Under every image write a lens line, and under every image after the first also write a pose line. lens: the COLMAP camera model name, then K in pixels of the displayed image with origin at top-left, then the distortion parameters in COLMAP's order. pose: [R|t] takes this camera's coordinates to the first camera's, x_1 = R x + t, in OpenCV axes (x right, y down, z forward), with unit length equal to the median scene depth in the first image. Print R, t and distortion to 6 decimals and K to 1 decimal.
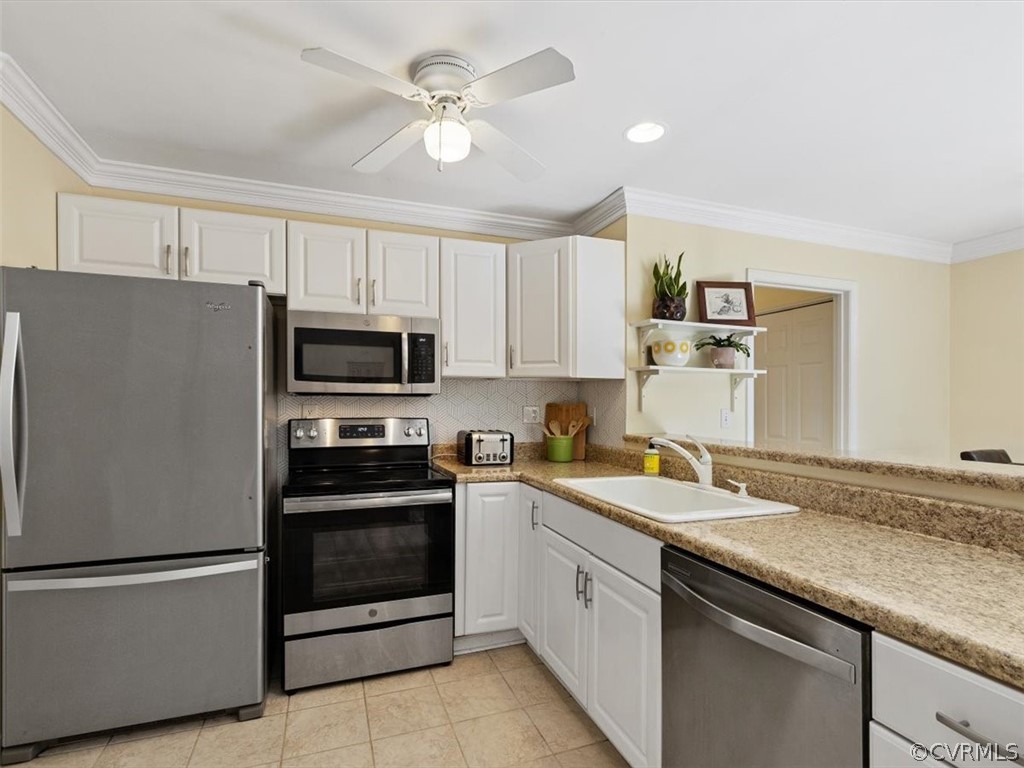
lens RADIAL K [[513.6, 0, 511.7], [0, 513.6, 405.7], [0, 0, 1]] dist [0.000099, 0.000123]
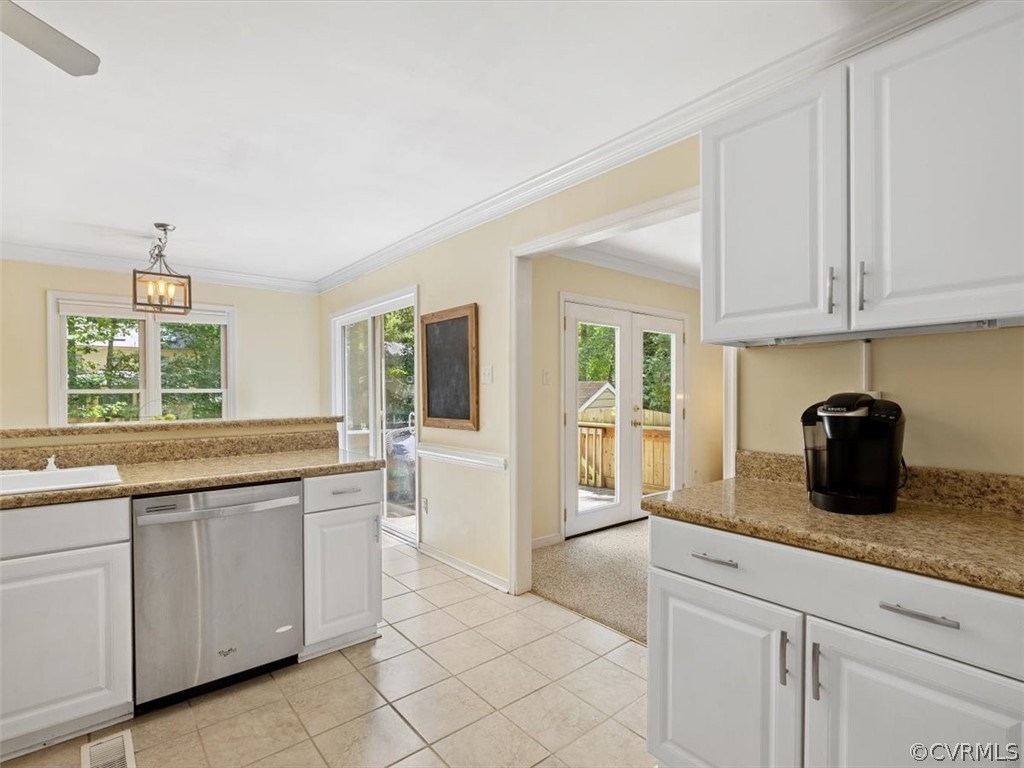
lens RADIAL K [[501.4, 0, 512.0], [0, 501.4, 384.0], [0, 0, 1]] dist [0.000437, 0.000166]
pose [[-0.336551, 0.006936, 0.941640, -1.194058], [0.007329, 0.999962, -0.004746, 0.001406], [-0.941637, 0.005304, -0.336589, 0.542078]]
